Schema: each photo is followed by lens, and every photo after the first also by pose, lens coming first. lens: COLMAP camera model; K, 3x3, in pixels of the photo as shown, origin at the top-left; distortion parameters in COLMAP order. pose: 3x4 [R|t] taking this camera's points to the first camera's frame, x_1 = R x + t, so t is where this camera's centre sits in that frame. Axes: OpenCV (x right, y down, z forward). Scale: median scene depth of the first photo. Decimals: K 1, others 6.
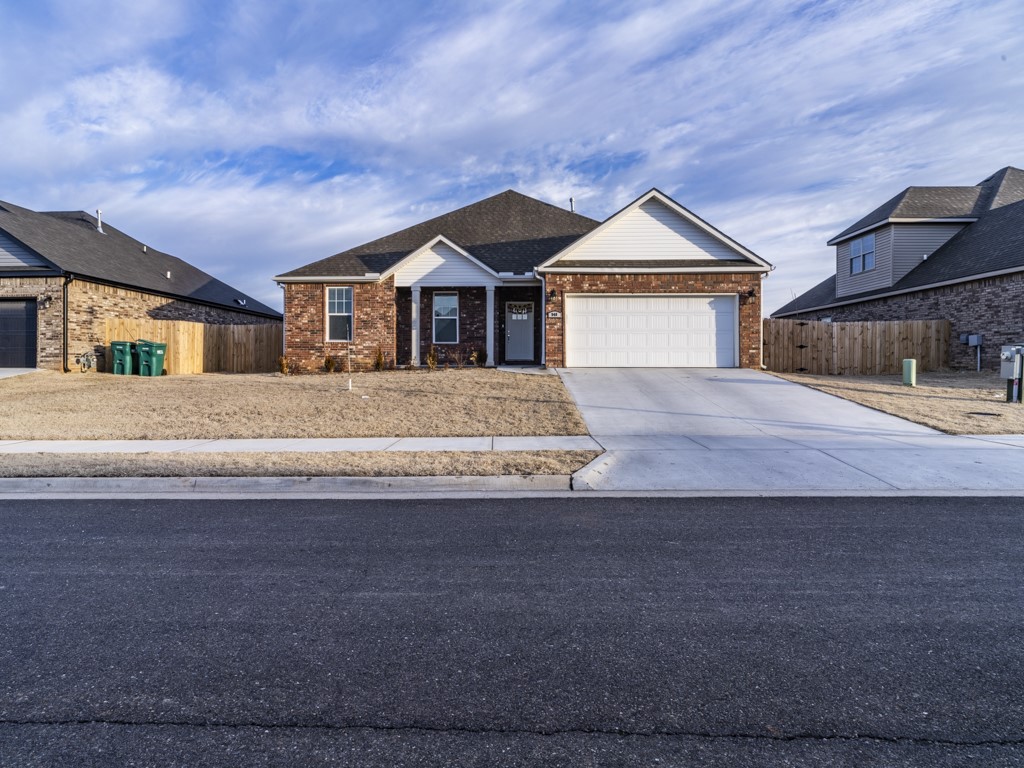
lens RADIAL K [[594.0, 0, 511.7], [0, 594.0, 383.7], [0, 0, 1]] dist [-0.007912, 0.005357]
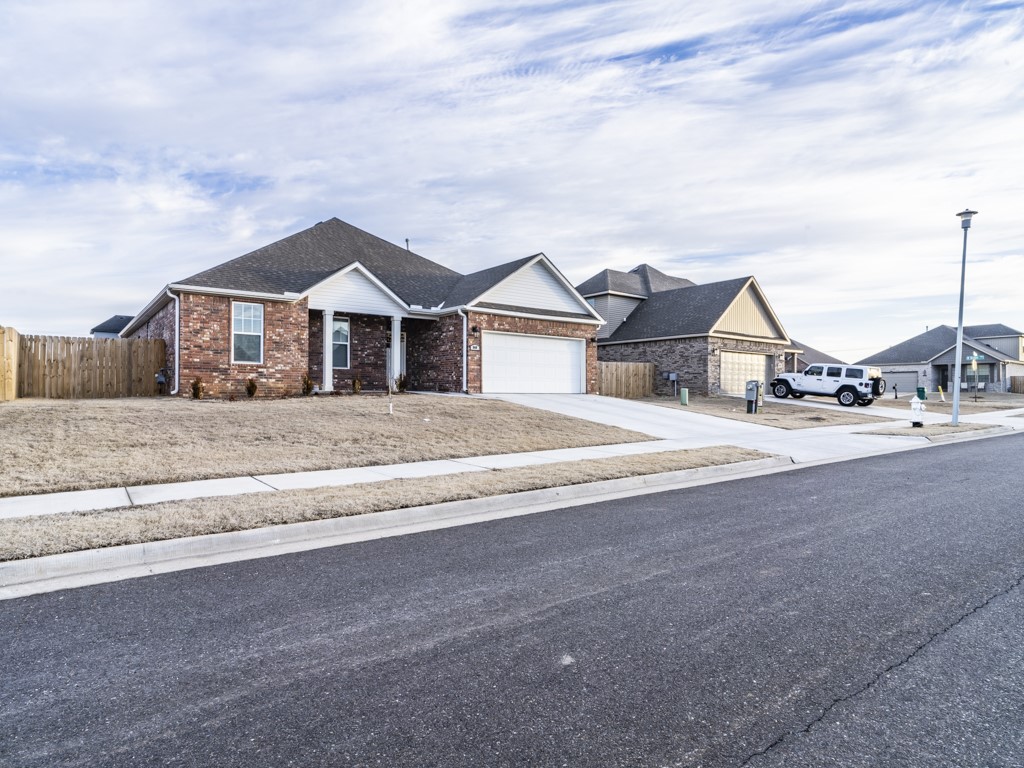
lens RADIAL K [[594.0, 0, 482.7], [0, 594.0, 390.9], [0, 0, 1]] dist [-0.007912, 0.005357]
pose [[0.787197, 0.006245, 0.616670, -0.531664], [0.016072, 0.999401, -0.030637, 0.003487], [-0.616492, 0.034029, 0.786625, 0.069201]]
